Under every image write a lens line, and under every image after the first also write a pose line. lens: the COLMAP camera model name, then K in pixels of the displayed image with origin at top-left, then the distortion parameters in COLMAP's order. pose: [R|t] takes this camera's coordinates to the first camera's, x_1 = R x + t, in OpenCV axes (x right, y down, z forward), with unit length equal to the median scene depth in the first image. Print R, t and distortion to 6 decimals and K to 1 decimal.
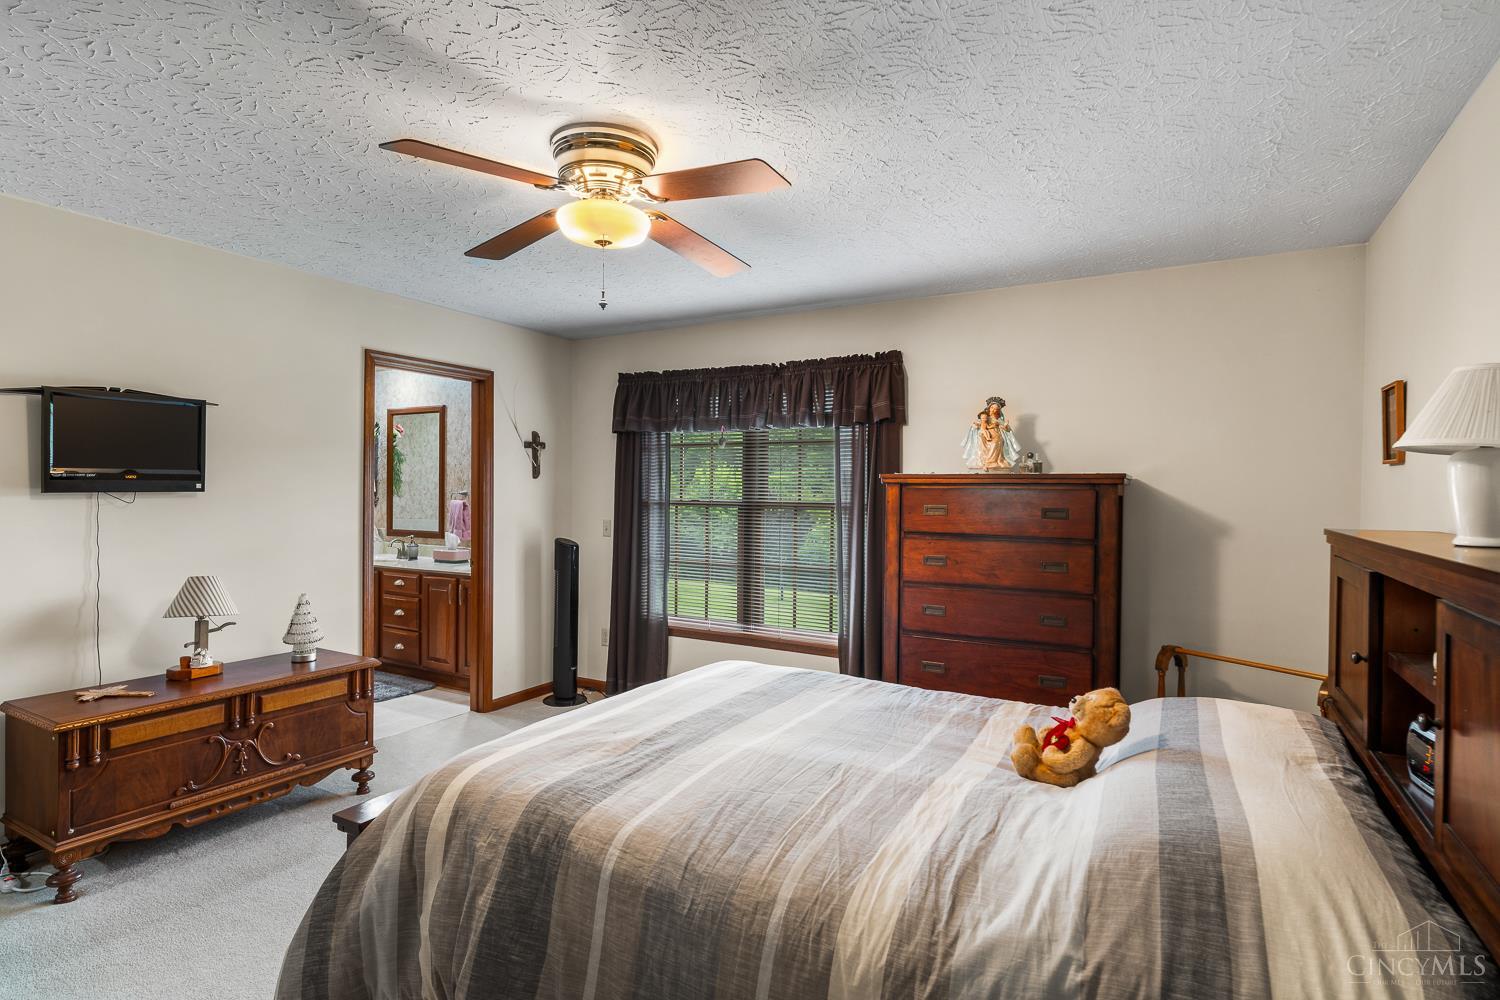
lens RADIAL K [[750.9, 0, 756.3], [0, 750.9, 499.6], [0, 0, 1]] dist [0.003927, 0.000234]
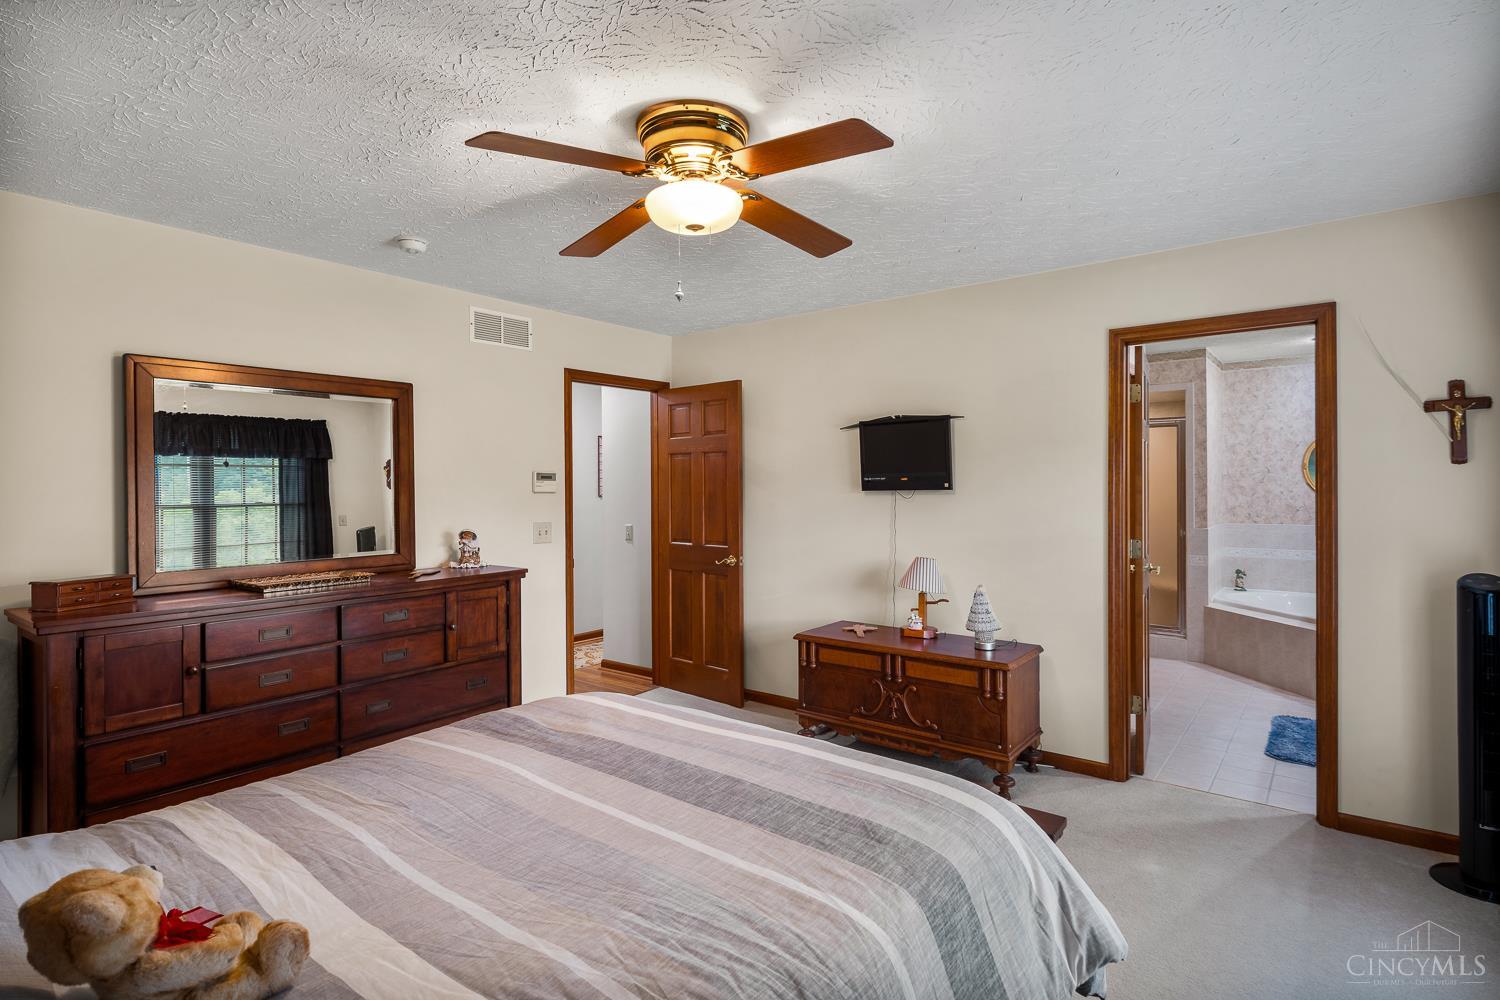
lens RADIAL K [[750.9, 0, 756.9], [0, 750.9, 492.6], [0, 0, 1]] dist [0.003927, 0.000234]
pose [[-0.135645, -0.000206, -0.990757, 0.546885], [-0.007889, 0.999969, 0.000873, -0.004868], [0.990726, 0.007934, -0.135643, 0.913828]]
